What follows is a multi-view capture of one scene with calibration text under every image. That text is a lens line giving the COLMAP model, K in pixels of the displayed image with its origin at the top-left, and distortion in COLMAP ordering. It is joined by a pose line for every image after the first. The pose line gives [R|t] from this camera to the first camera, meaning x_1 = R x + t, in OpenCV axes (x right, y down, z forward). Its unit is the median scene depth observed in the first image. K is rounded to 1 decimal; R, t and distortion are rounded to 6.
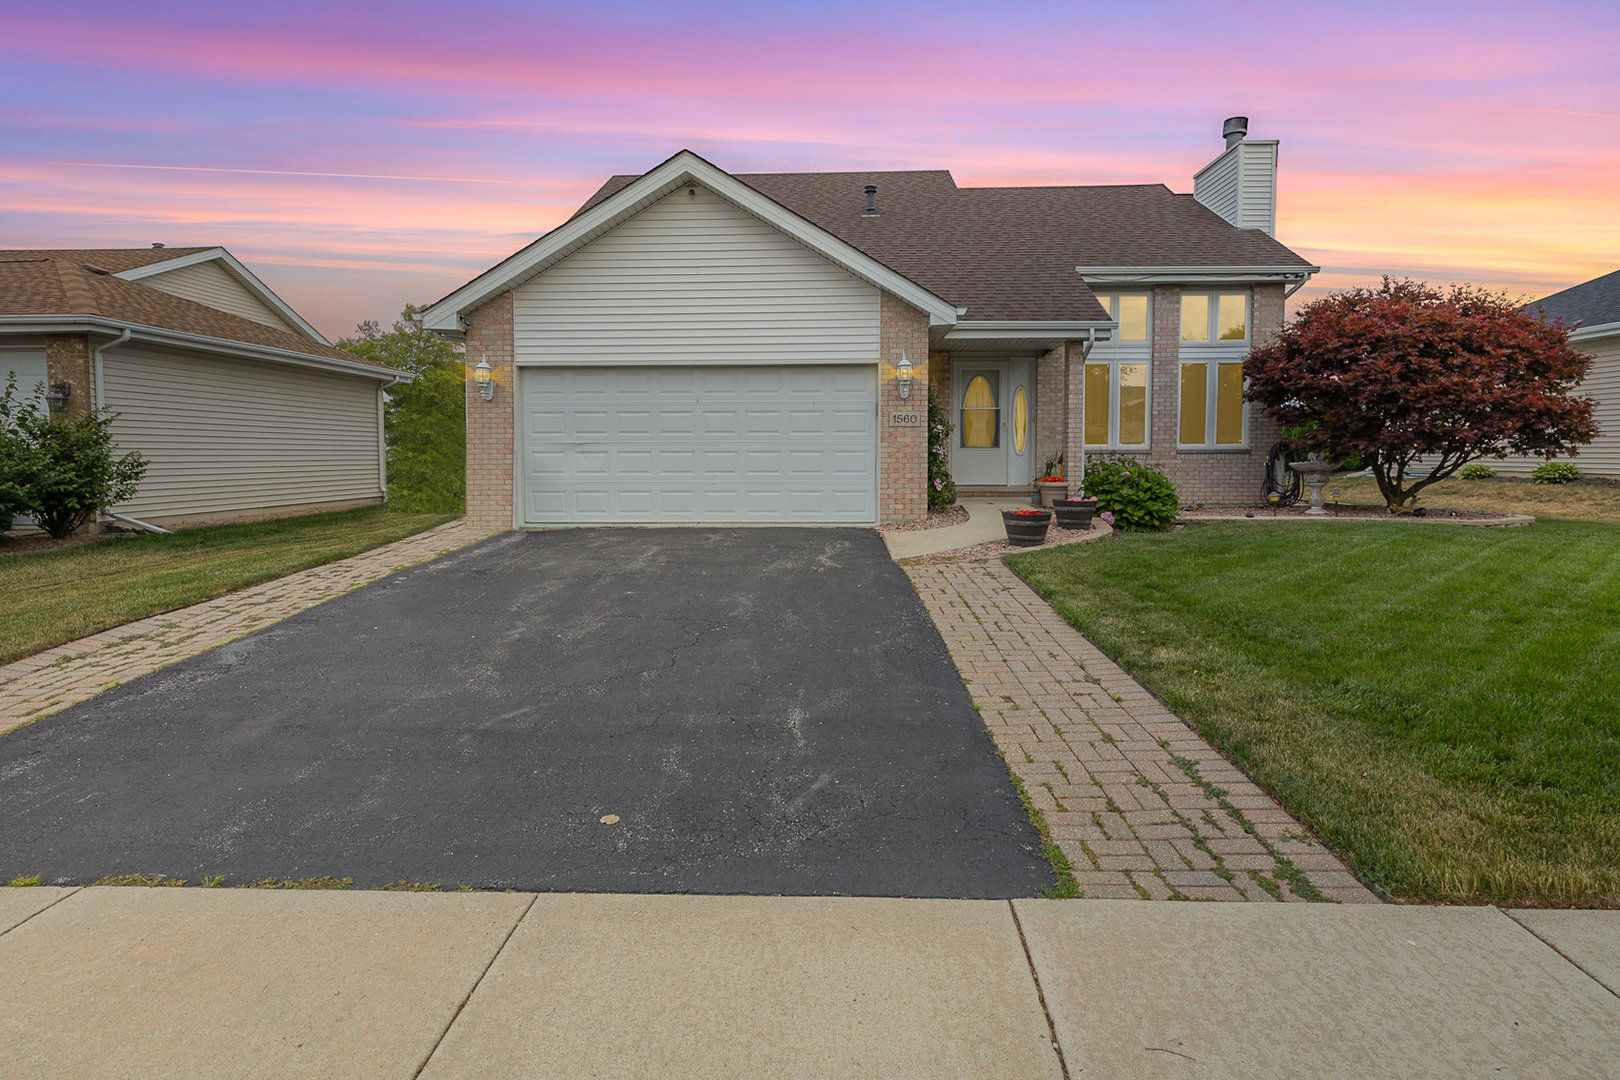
lens RADIAL K [[841.8, 0, 811.2], [0, 841.8, 475.5], [0, 0, 1]] dist [0.000027, -0.000099]
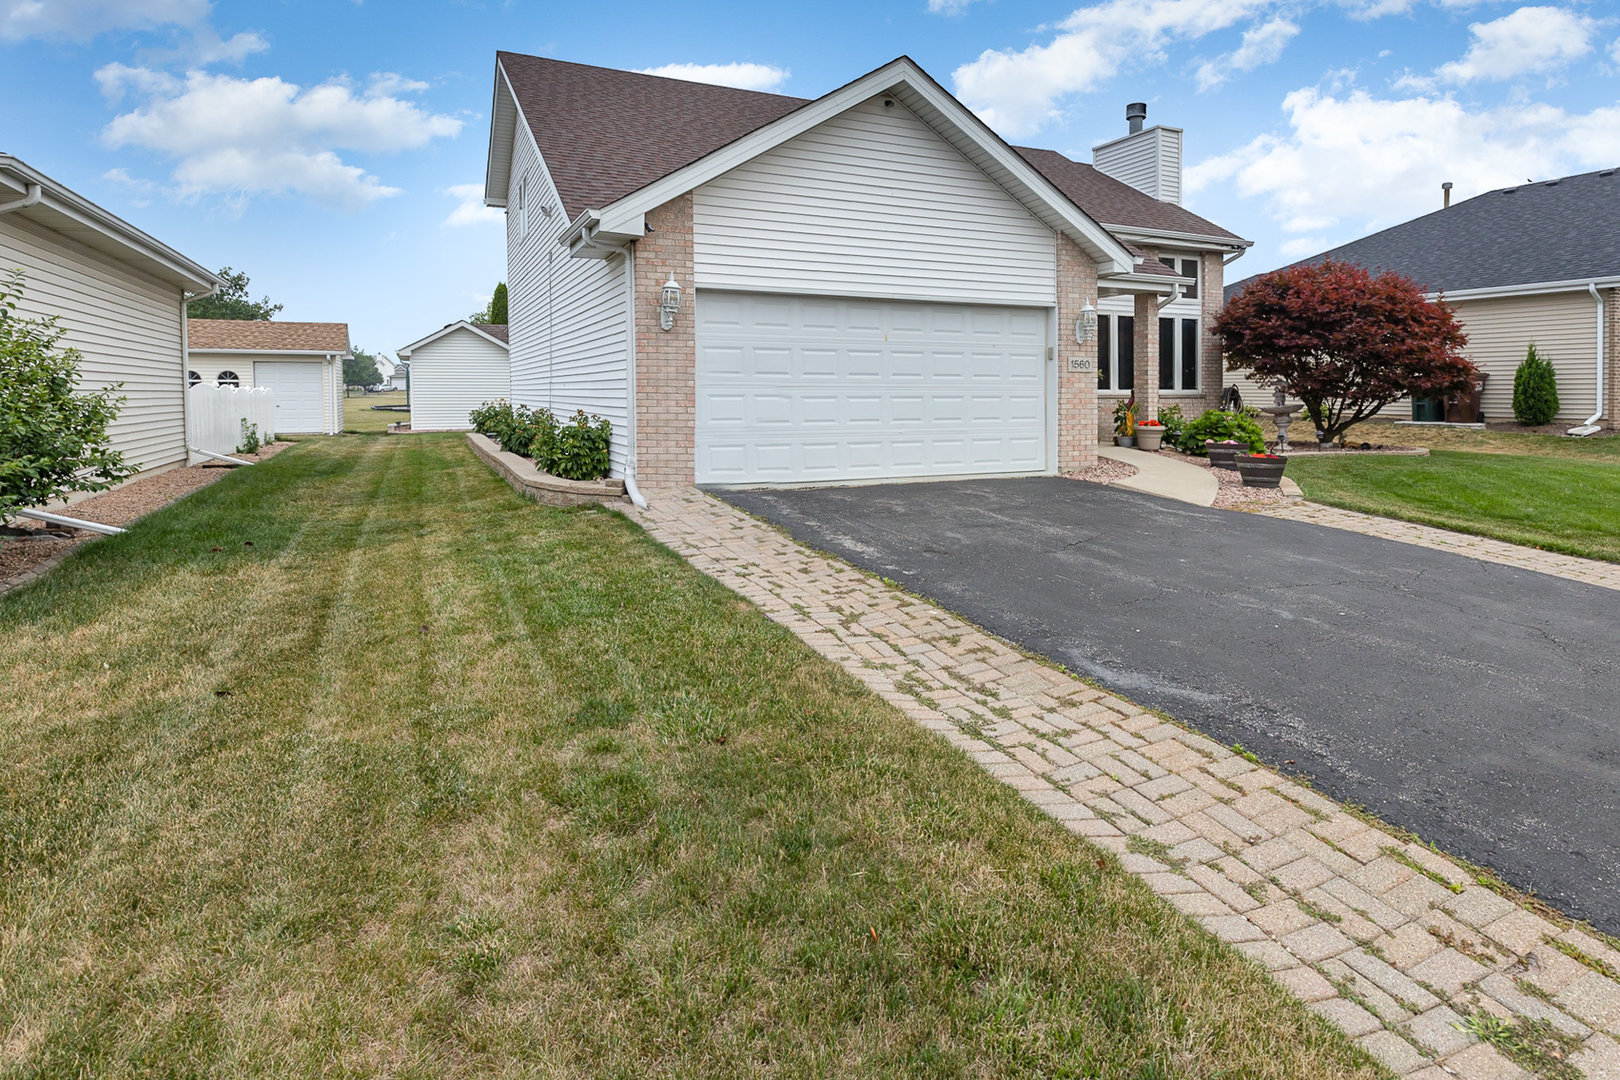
lens RADIAL K [[840.9, 0, 806.7], [0, 840.9, 399.2], [0, 0, 1]] dist [-0.011626, -0.000327]
pose [[0.901760, 0.001438, 0.432235, -0.594908], [0.002202, 0.999966, -0.007920, -0.018996], [-0.432231, 0.008093, 0.901726, 0.244904]]
